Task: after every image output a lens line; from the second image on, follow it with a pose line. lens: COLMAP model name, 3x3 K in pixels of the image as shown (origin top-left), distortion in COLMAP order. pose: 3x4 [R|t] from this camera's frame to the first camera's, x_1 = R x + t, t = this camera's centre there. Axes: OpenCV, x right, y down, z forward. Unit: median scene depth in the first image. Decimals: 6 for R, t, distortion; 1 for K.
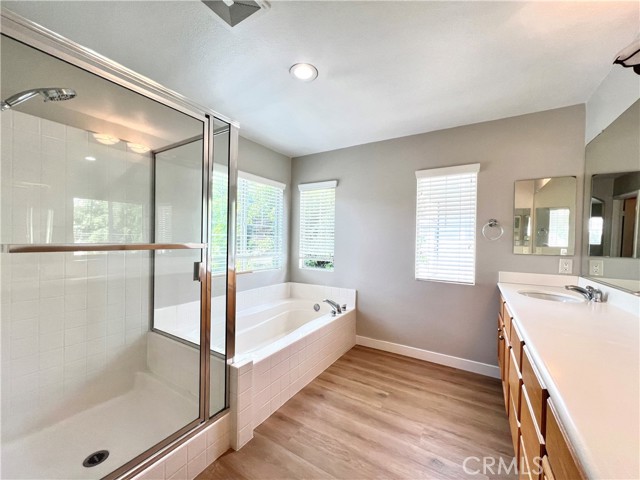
lens RADIAL K [[255.2, 0, 319.5], [0, 255.2, 238.4], [0, 0, 1]] dist [-0.001213, 0.000103]
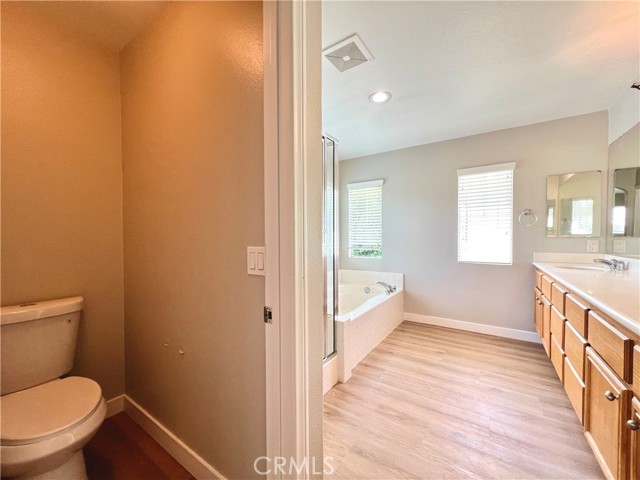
lens RADIAL K [[255.2, 0, 318.8], [0, 255.2, 238.5], [0, 0, 1]] dist [-0.001213, 0.000103]
pose [[0.998905, -0.020977, -0.041806, -0.241552], [0.021327, 0.999741, 0.007941, 0.031593], [0.041629, -0.008824, 0.999094, -0.224071]]
